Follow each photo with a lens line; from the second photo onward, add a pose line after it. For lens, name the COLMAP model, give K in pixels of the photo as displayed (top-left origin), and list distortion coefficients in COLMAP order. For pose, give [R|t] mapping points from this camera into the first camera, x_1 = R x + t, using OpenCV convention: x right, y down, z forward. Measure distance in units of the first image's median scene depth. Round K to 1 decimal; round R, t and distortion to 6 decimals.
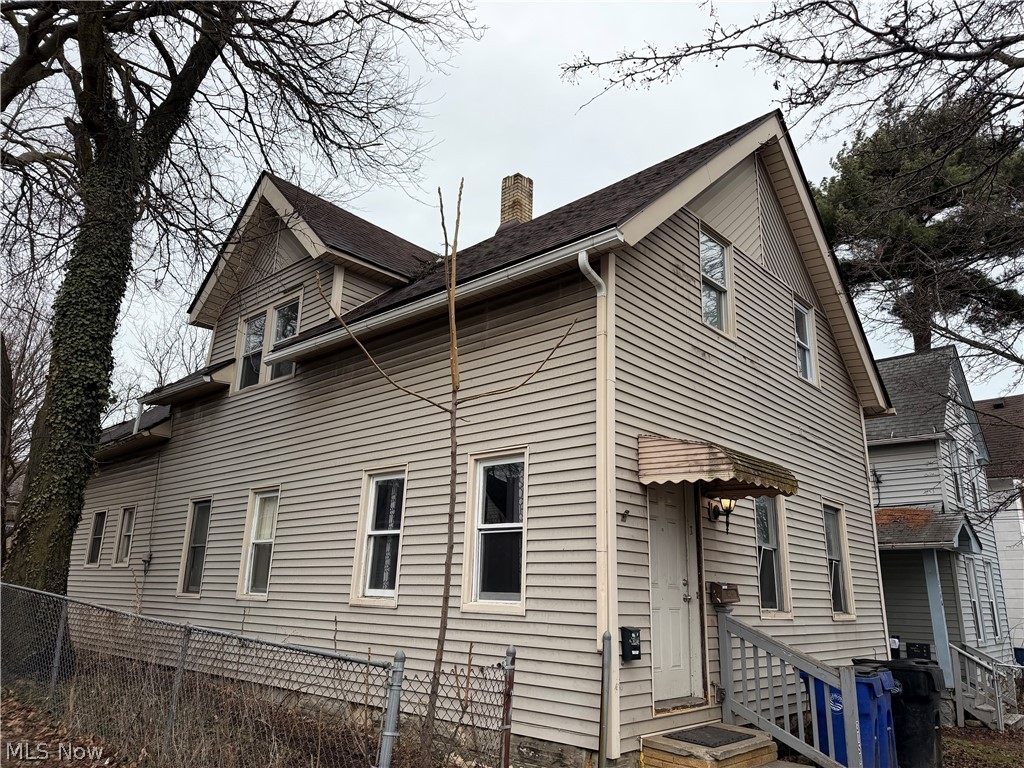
lens RADIAL K [[719.0, 0, 512.0], [0, 719.0, 384.0], [0, 0, 1]] dist [0.061621, -0.100626]
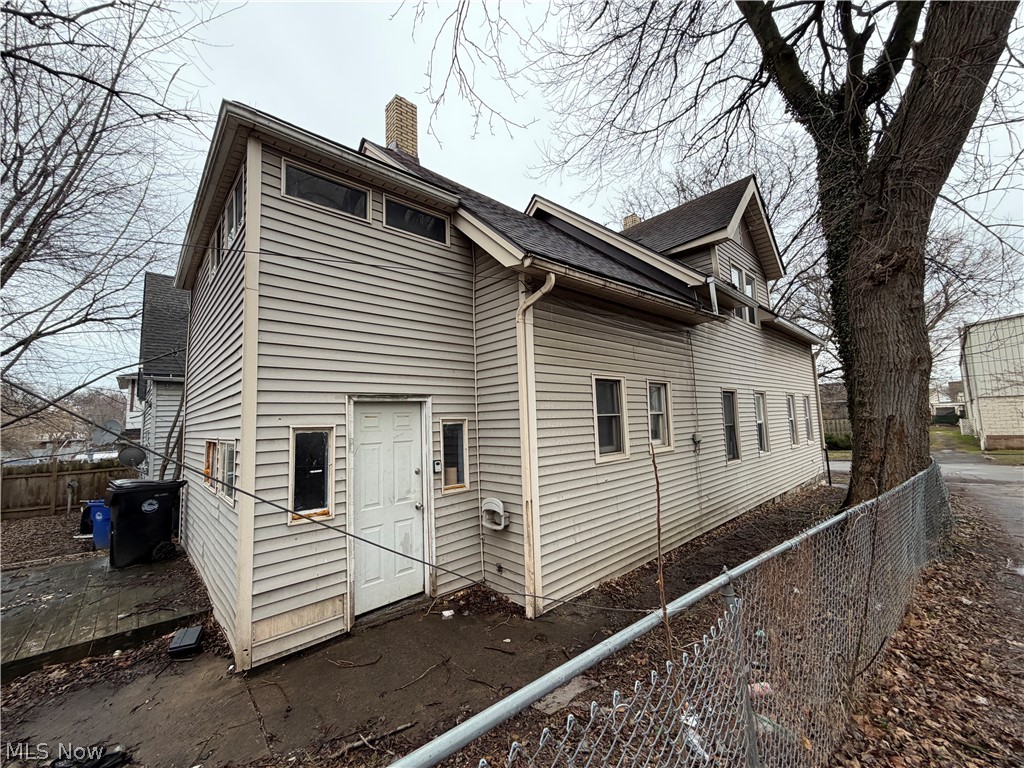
lens RADIAL K [[408.1, 0, 508.5], [0, 408.1, 384.5], [0, 0, 1]] dist [0.002432, -0.000239]
pose [[0.083465, 0.059006, 0.994762, -1.341913], [-0.245521, 0.968690, -0.036859, 0.307288], [-0.965791, -0.241159, 0.095339, 1.484317]]
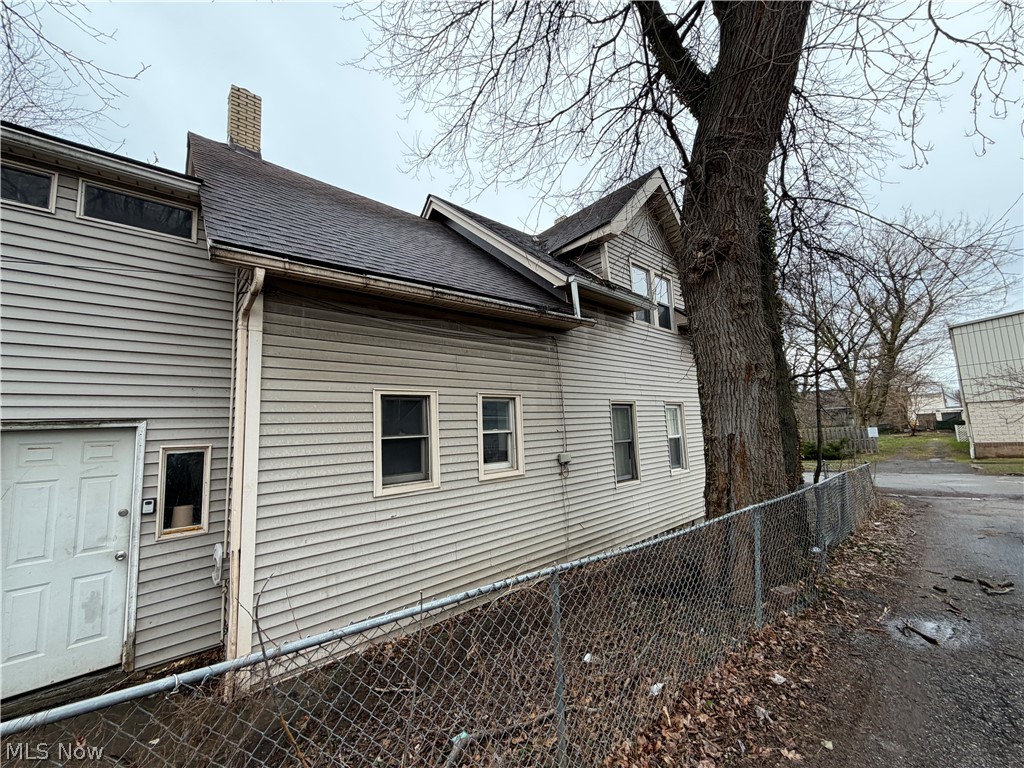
lens RADIAL K [[408.1, 0, 508.5], [0, 408.1, 384.5], [0, 0, 1]] dist [0.002432, -0.000239]
pose [[0.101215, 0.083398, 0.991363, -1.239931], [-0.231090, 0.971196, -0.058108, 0.238298], [-0.967653, -0.223213, 0.117572, 1.252218]]
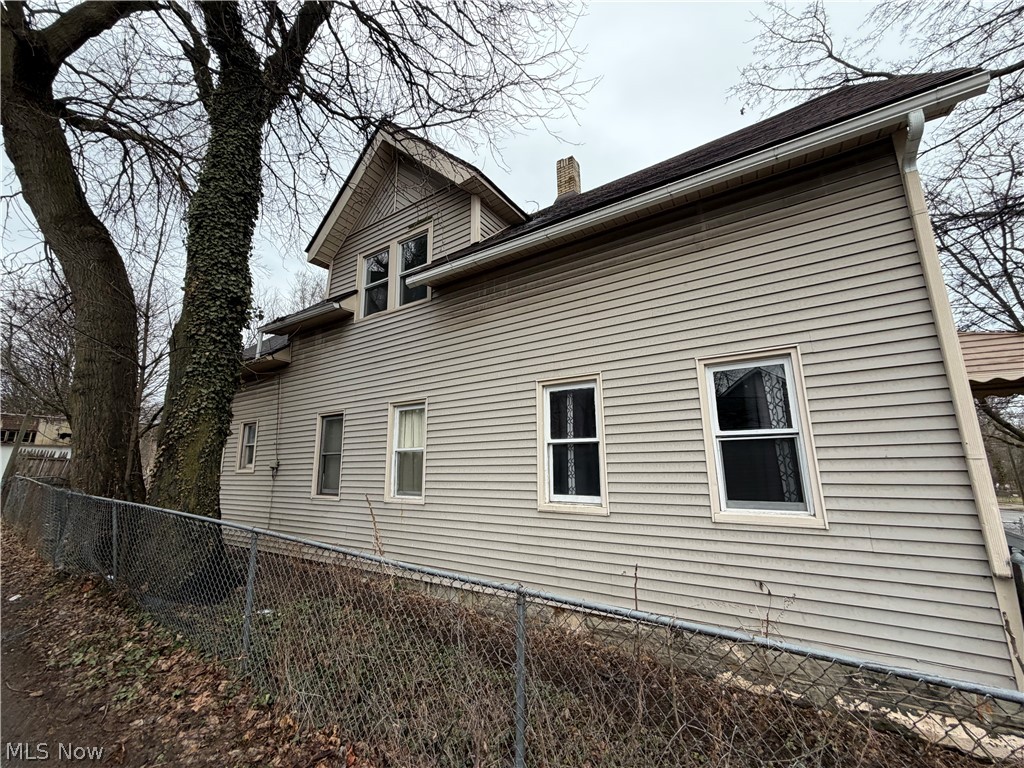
lens RADIAL K [[419.1, 0, 512.0], [0, 419.1, 384.0], [0, 0, 1]] dist [0.011010, -0.011422]
pose [[0.988021, -0.002941, 0.154290, -0.282221], [-0.009598, 0.996712, 0.080462, 0.064387], [-0.154019, -0.080979, 0.984744, 0.352951]]
